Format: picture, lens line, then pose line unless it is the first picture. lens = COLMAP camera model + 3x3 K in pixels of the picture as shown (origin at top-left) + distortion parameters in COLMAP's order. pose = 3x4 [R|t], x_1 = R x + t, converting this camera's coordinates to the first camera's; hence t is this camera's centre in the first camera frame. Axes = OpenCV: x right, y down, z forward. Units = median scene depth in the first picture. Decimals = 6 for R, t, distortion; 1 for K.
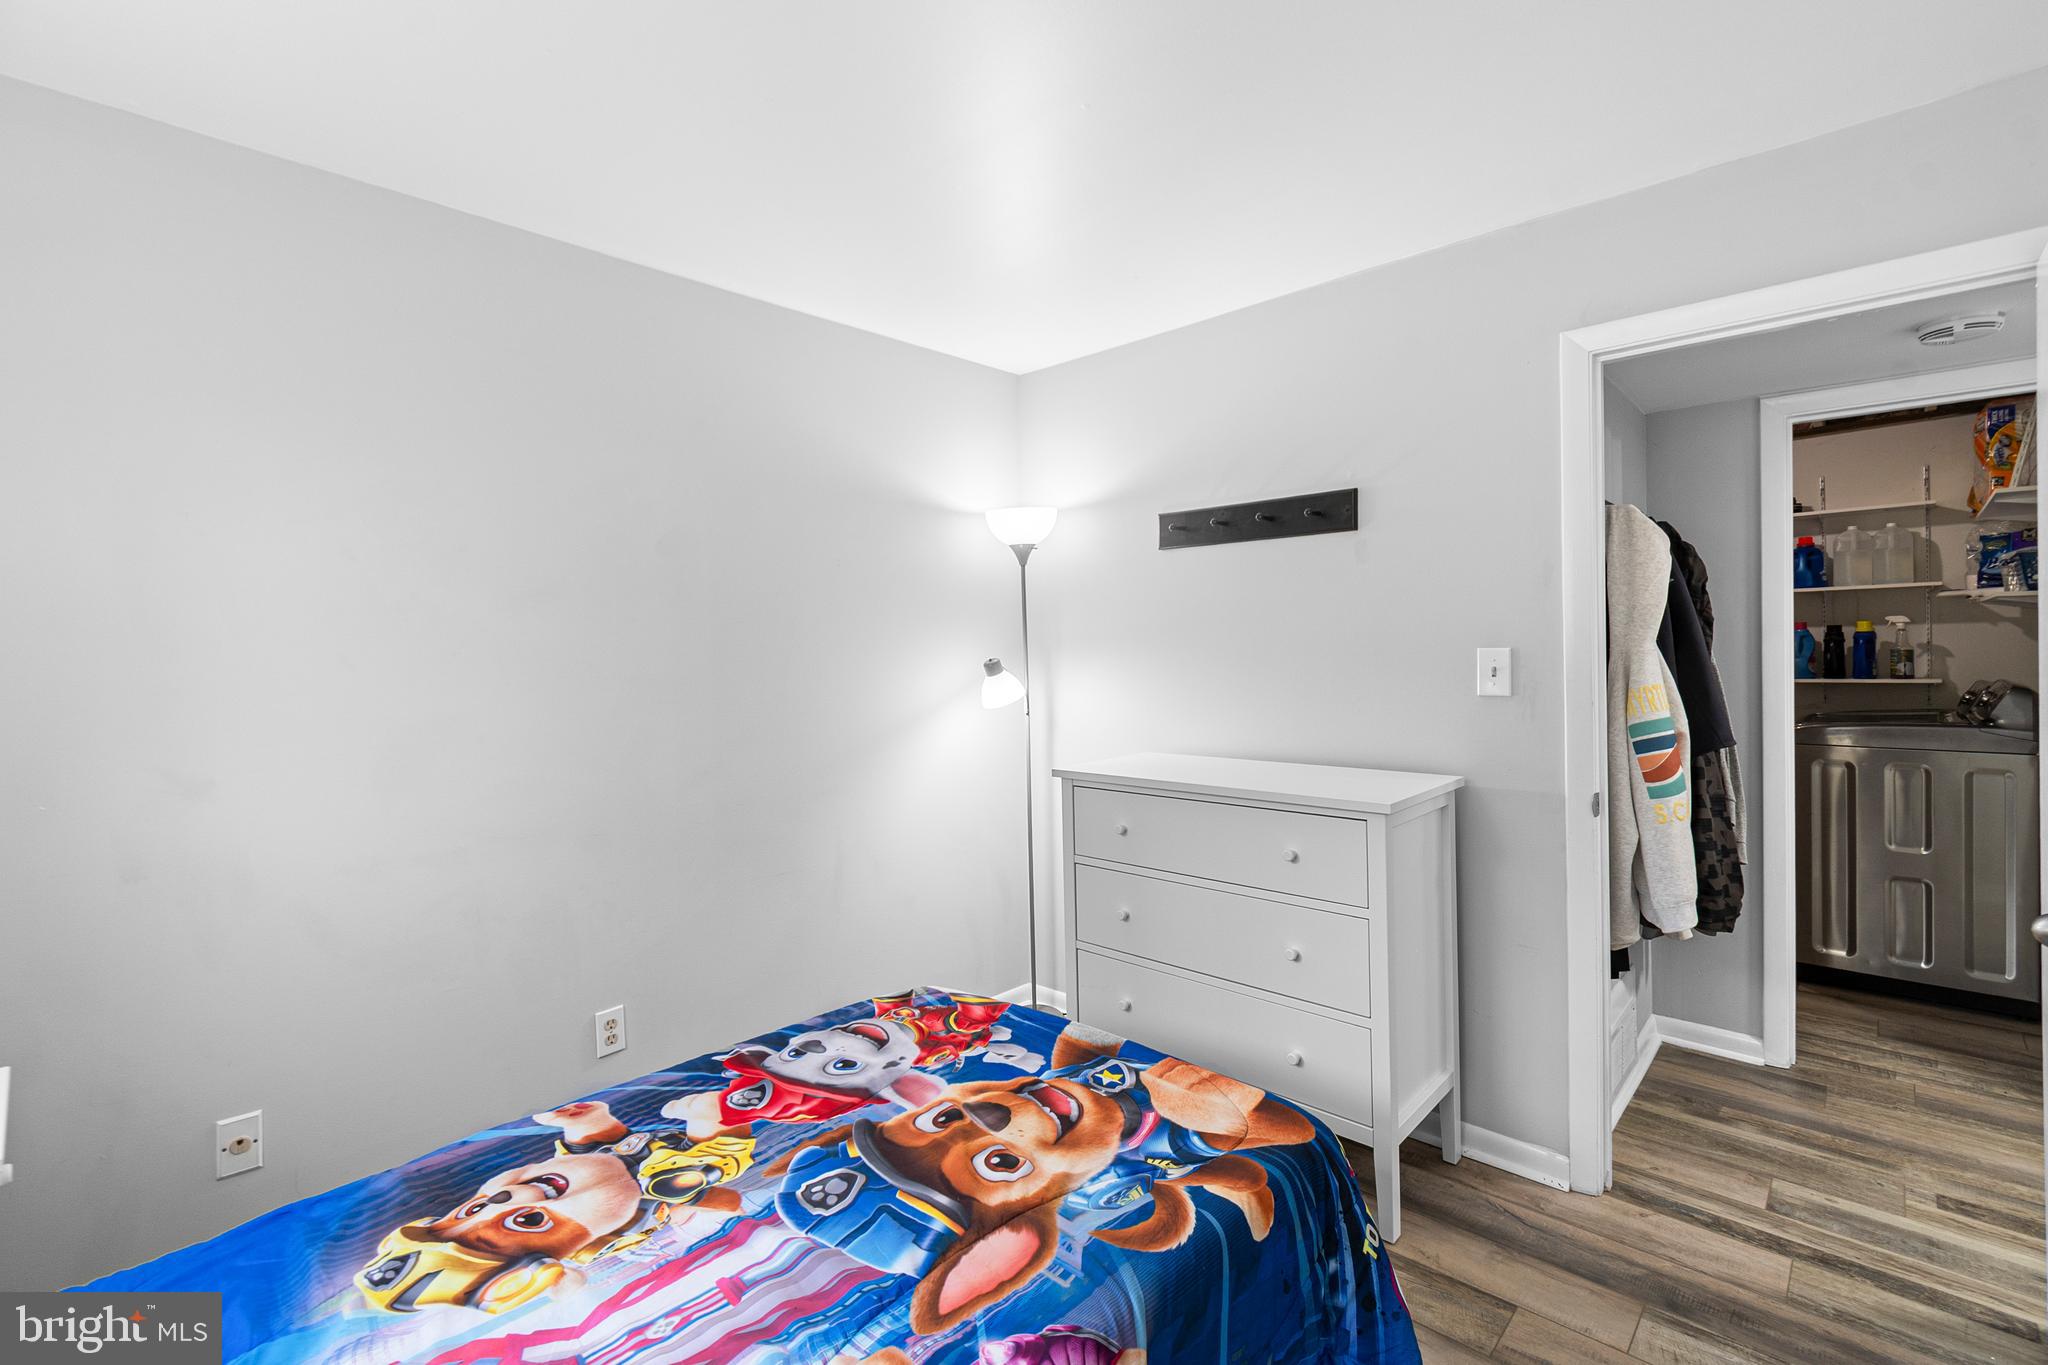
lens RADIAL K [[924.8, 0, 1012.1], [0, 924.8, 646.0], [0, 0, 1]] dist [0.000874, -0.001518]
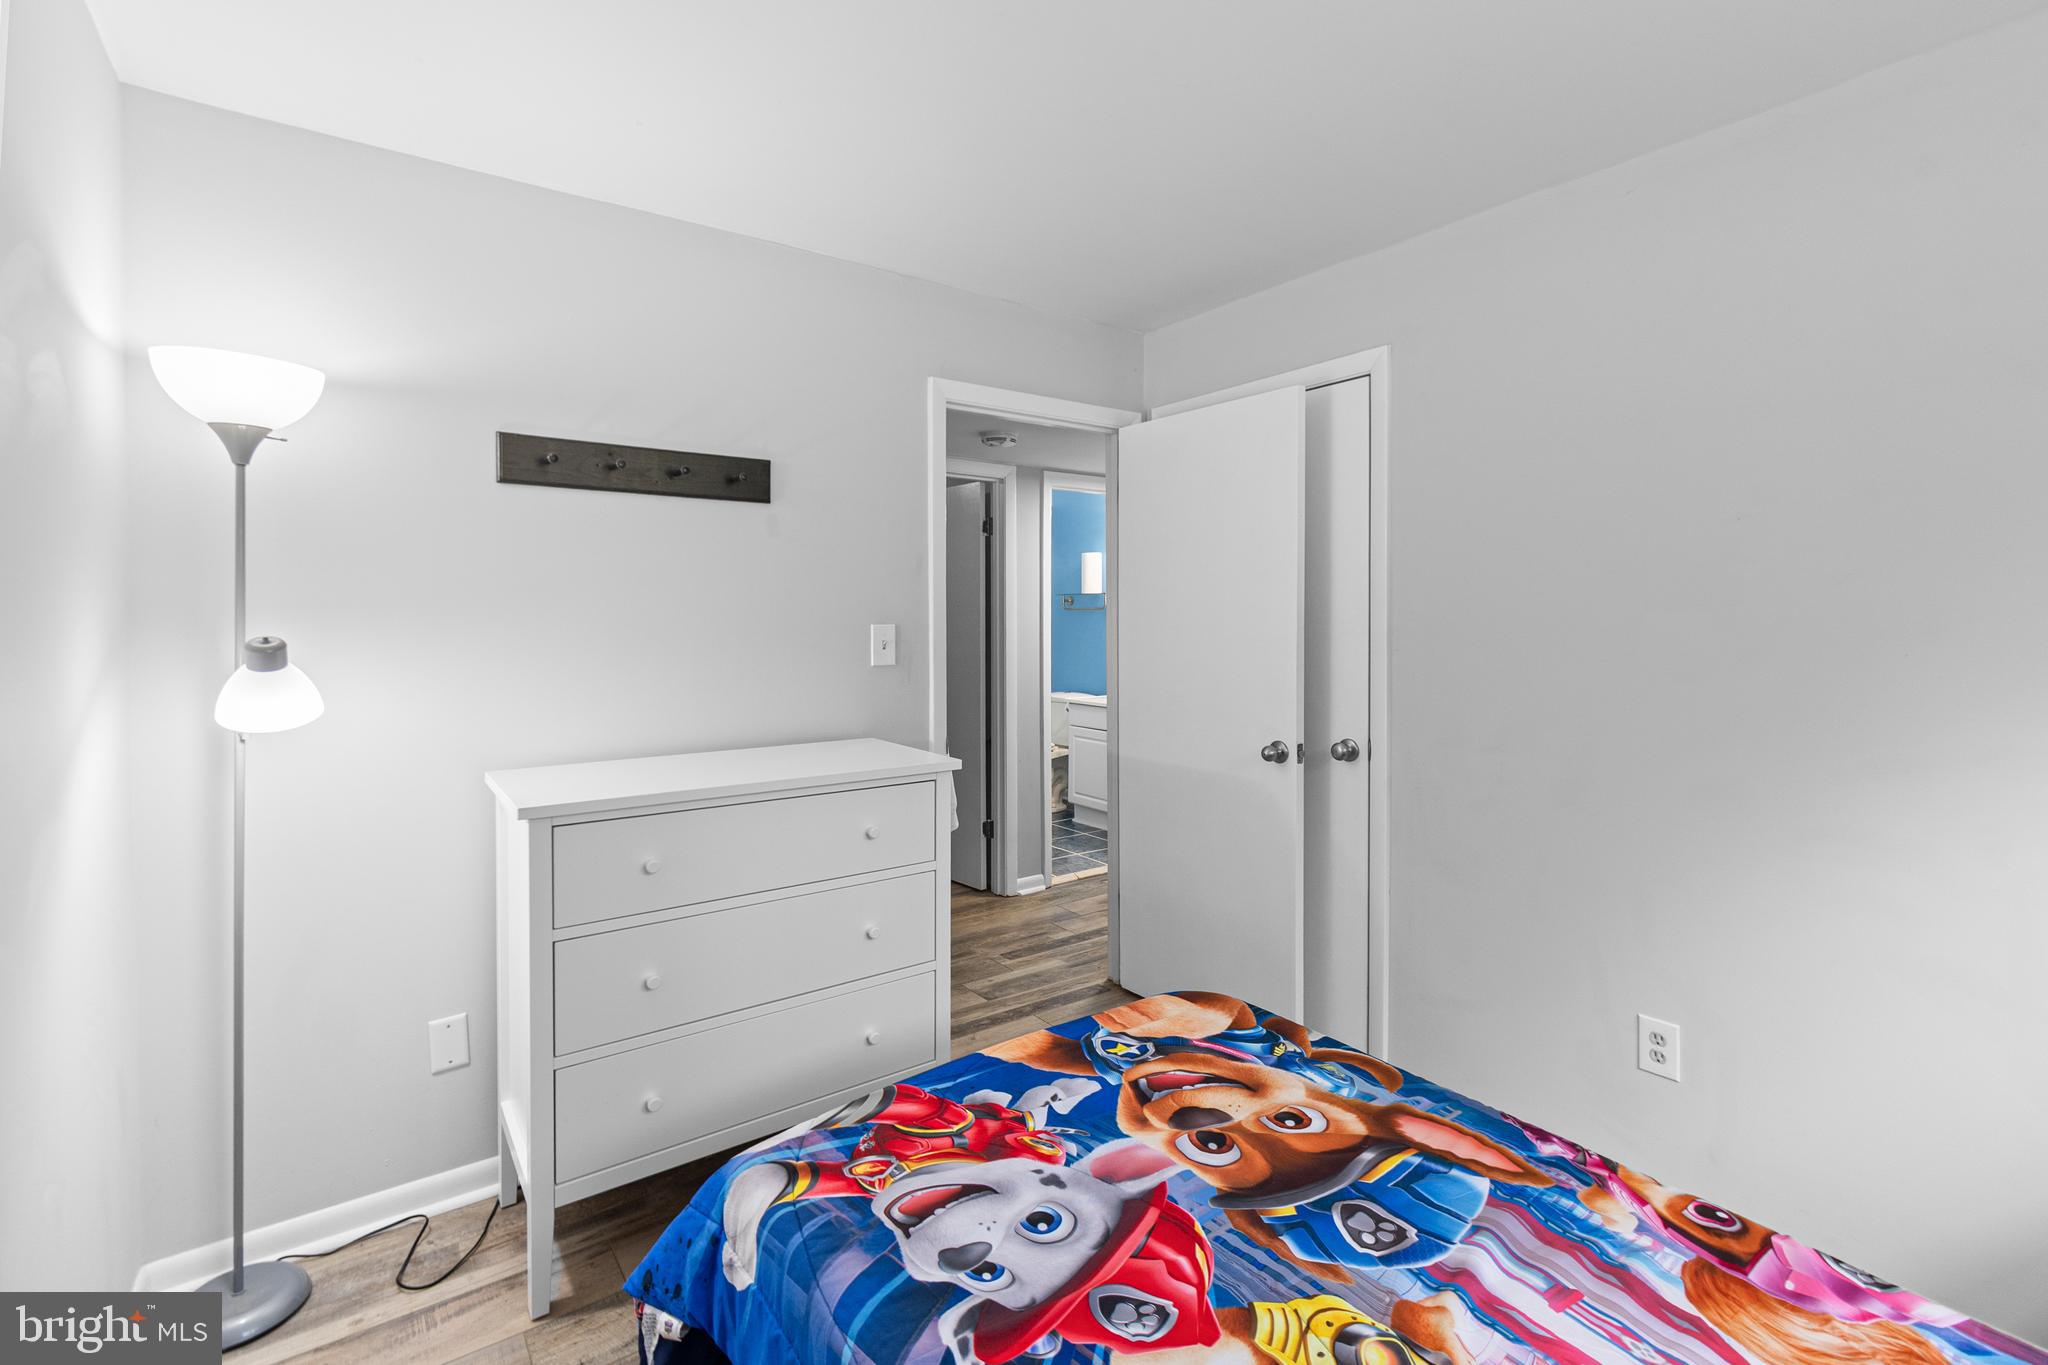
lens RADIAL K [[920.4, 0, 1025.9], [0, 920.4, 629.1], [0, 0, 1]] dist [0.001113, -0.007695]
pose [[0.173853, 0.006810, 0.984748, -0.861944], [-0.002751, 0.999976, -0.006430, 0.021321], [-0.984768, -0.001591, 0.173868, 0.905513]]
